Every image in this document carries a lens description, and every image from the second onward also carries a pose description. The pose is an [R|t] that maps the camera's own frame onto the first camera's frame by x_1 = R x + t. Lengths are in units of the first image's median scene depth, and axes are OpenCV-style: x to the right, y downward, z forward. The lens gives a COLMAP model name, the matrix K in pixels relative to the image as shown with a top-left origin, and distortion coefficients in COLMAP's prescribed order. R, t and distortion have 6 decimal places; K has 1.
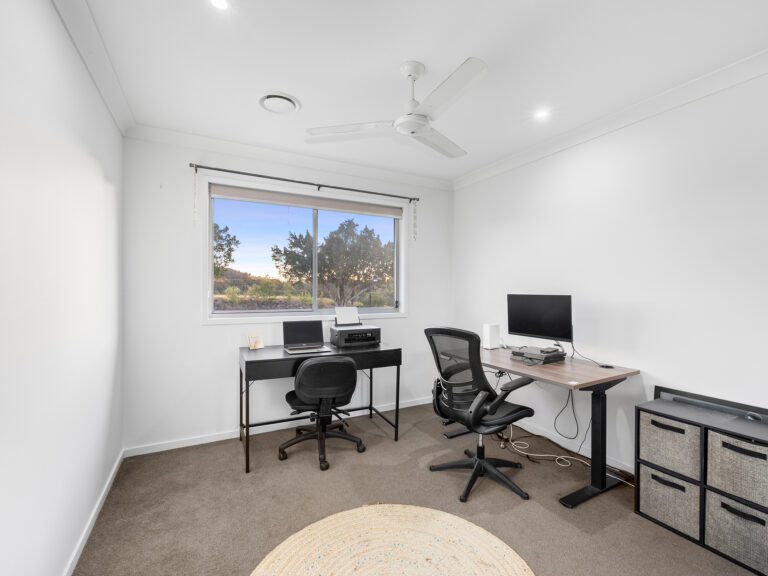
lens RADIAL K [[349.6, 0, 384.0], [0, 349.6, 288.0], [0, 0, 1]] dist [-0.001680, 0.000024]
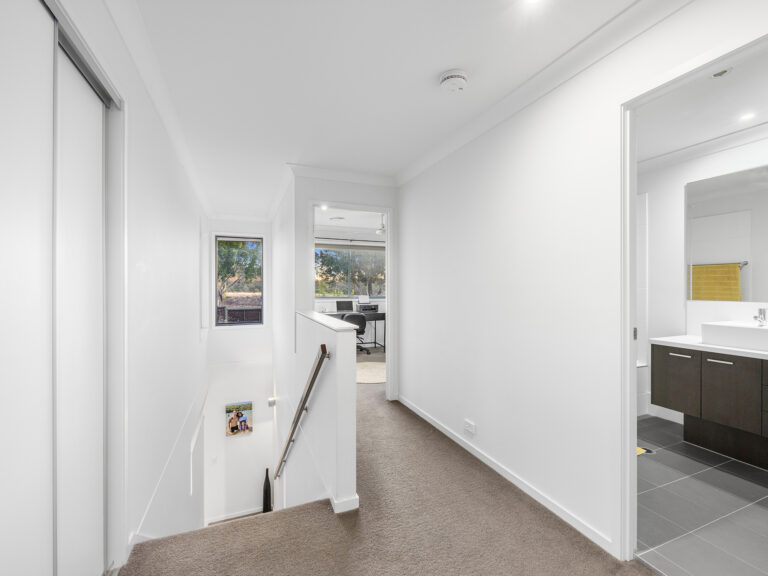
lens RADIAL K [[349.6, 0, 384.0], [0, 349.6, 288.0], [0, 0, 1]] dist [-0.001680, 0.000024]
pose [[0.996276, -0.000226, -0.086216, 0.204953], [0.000667, 0.999987, 0.005082, -0.004474], [0.086213, -0.005121, 0.996264, -1.151236]]
